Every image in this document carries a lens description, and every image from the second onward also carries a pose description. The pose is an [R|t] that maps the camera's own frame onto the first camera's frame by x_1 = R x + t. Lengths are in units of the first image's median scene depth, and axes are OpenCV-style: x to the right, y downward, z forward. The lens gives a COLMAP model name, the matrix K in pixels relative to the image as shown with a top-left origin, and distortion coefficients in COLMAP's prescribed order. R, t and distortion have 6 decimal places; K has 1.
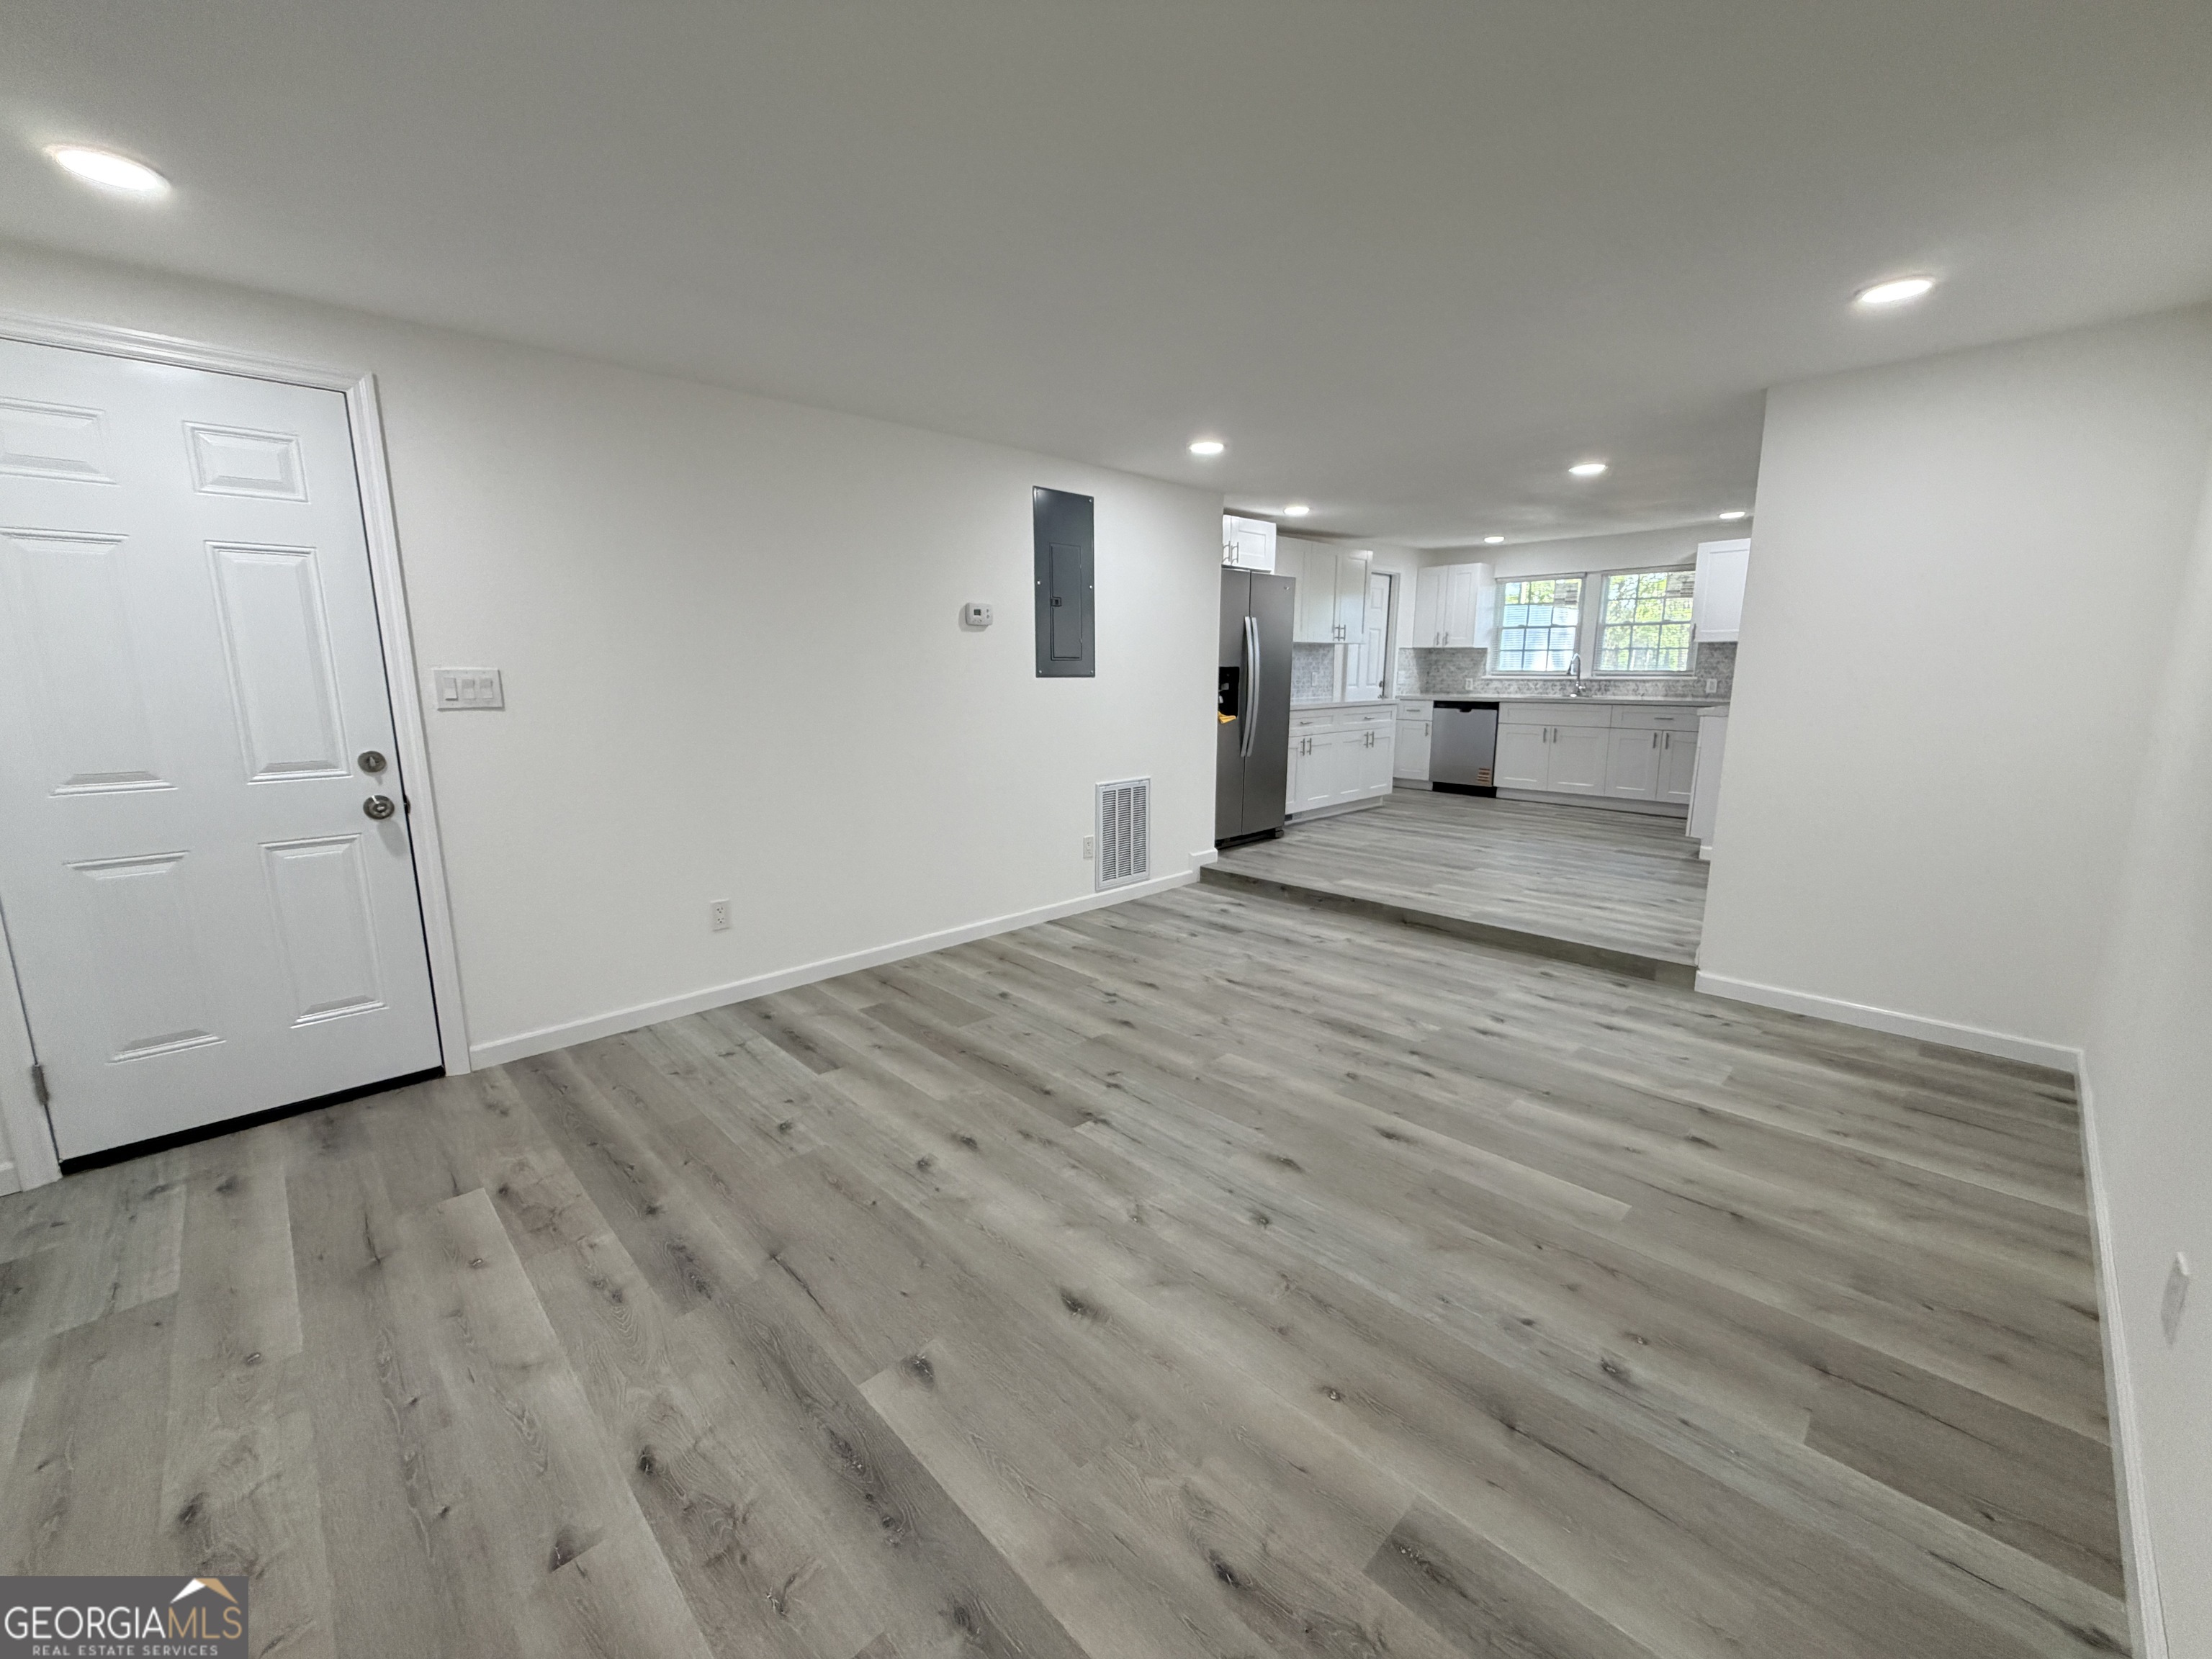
lens RADIAL K [[872.5, 0, 1106.0], [0, 872.5, 829.5], [0, 0, 1]] dist [-0.001335, -0.000344]
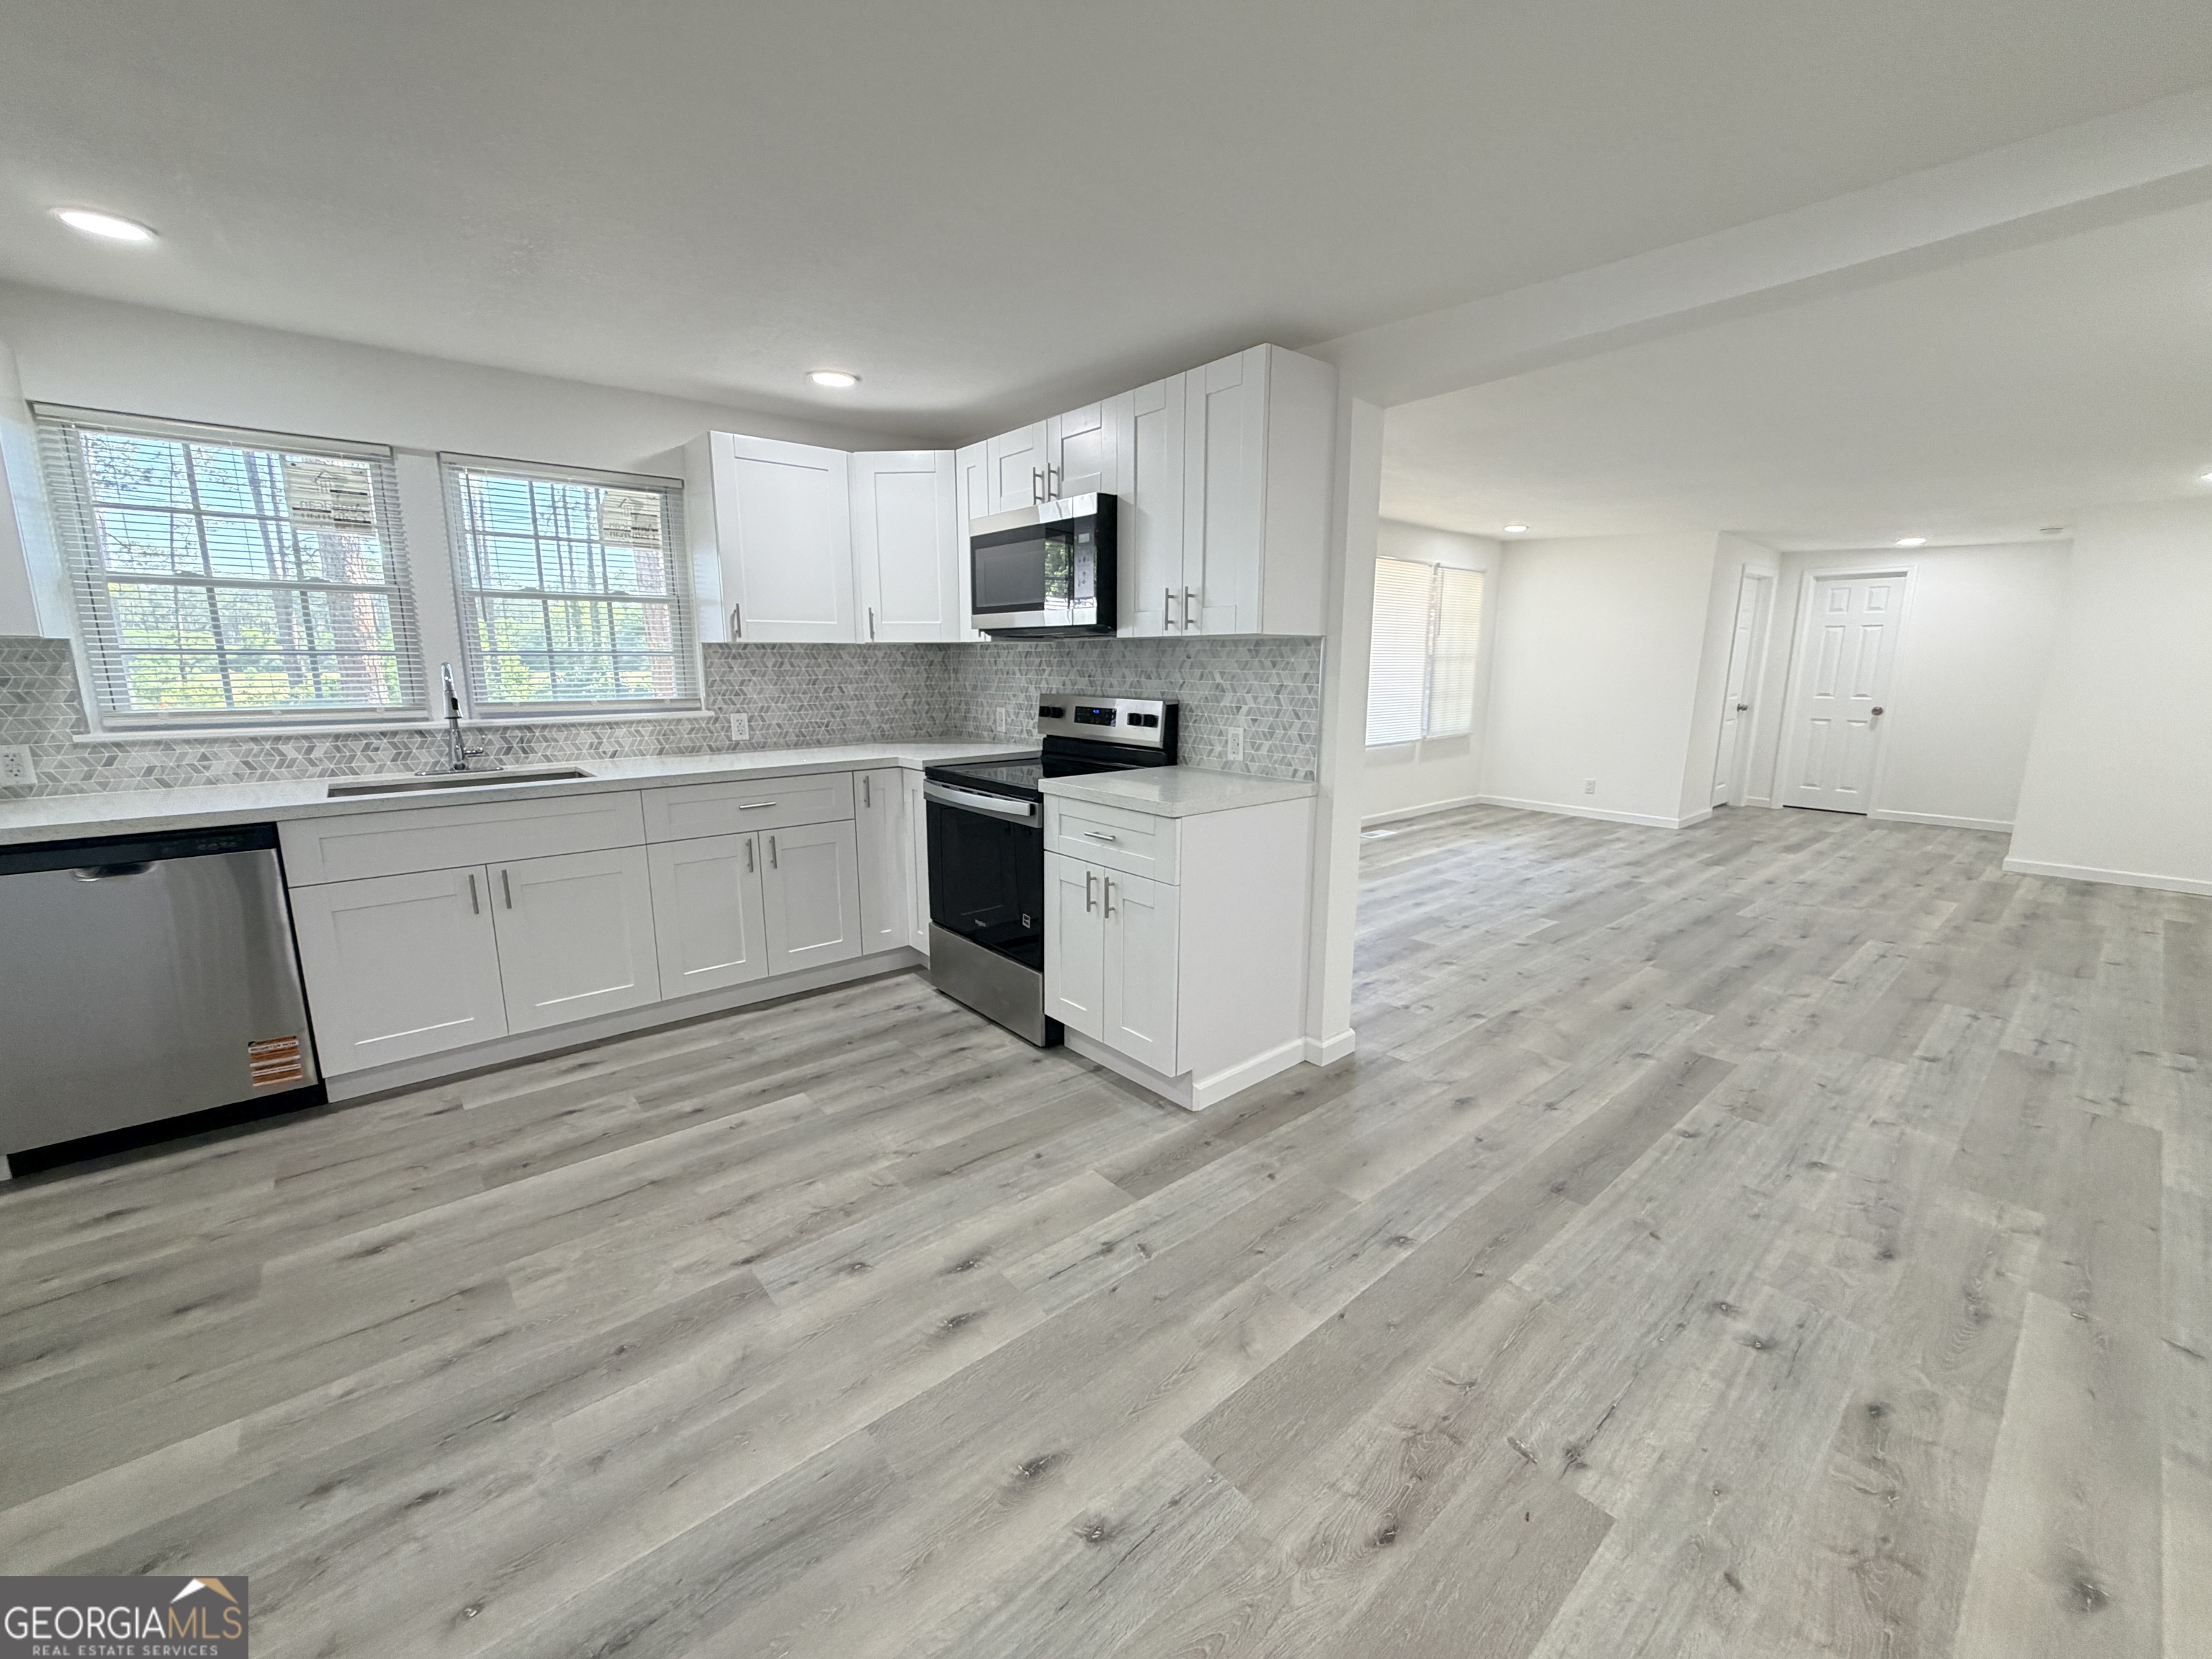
lens RADIAL K [[872.5, 0, 1106.0], [0, 872.5, 829.5], [0, 0, 1]] dist [-0.001335, -0.000344]
pose [[0.084133, -0.188905, 0.978385, 0.175308], [0.183131, 0.968073, 0.171166, -0.140533], [-0.979482, 0.164772, 0.116041, 0.670638]]
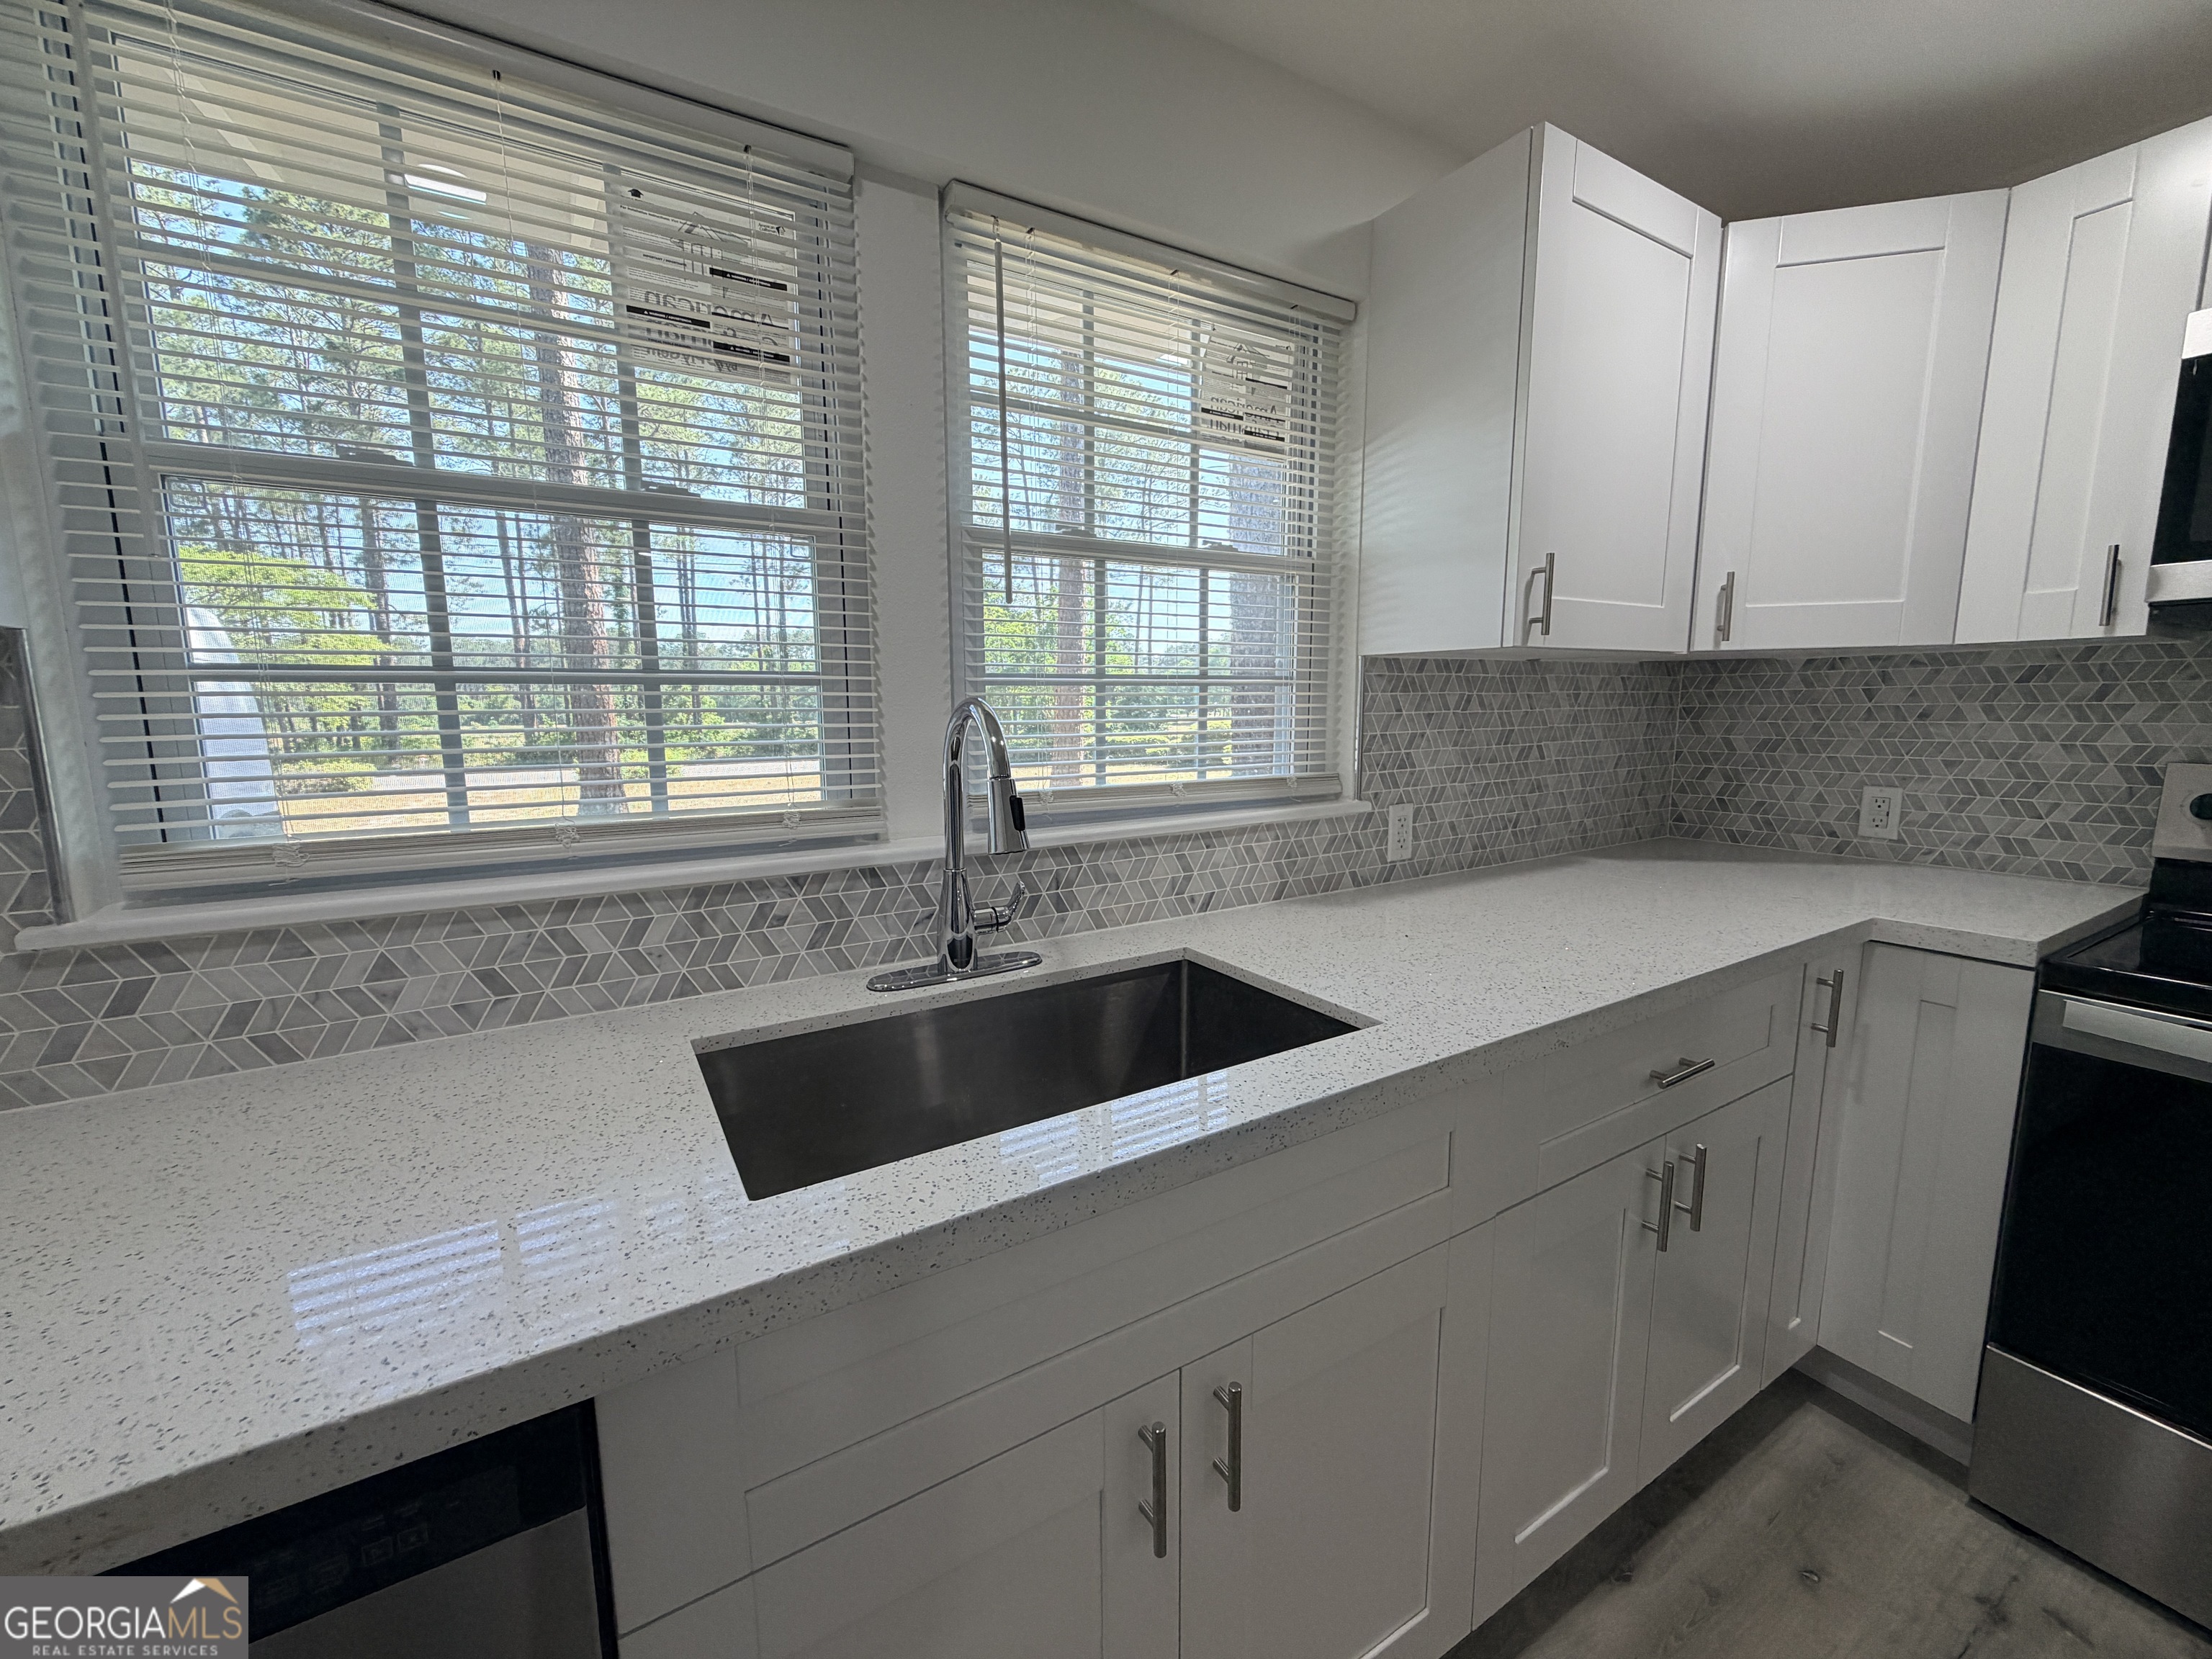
lens RADIAL K [[872.5, 0, 1106.0], [0, 872.5, 829.5], [0, 0, 1]] dist [-0.001335, -0.000344]
pose [[0.235688, -0.135326, 0.962361, 0.396795], [0.190260, 0.977520, 0.090862, -0.185396], [-0.953023, 0.161684, 0.256137, 0.924769]]
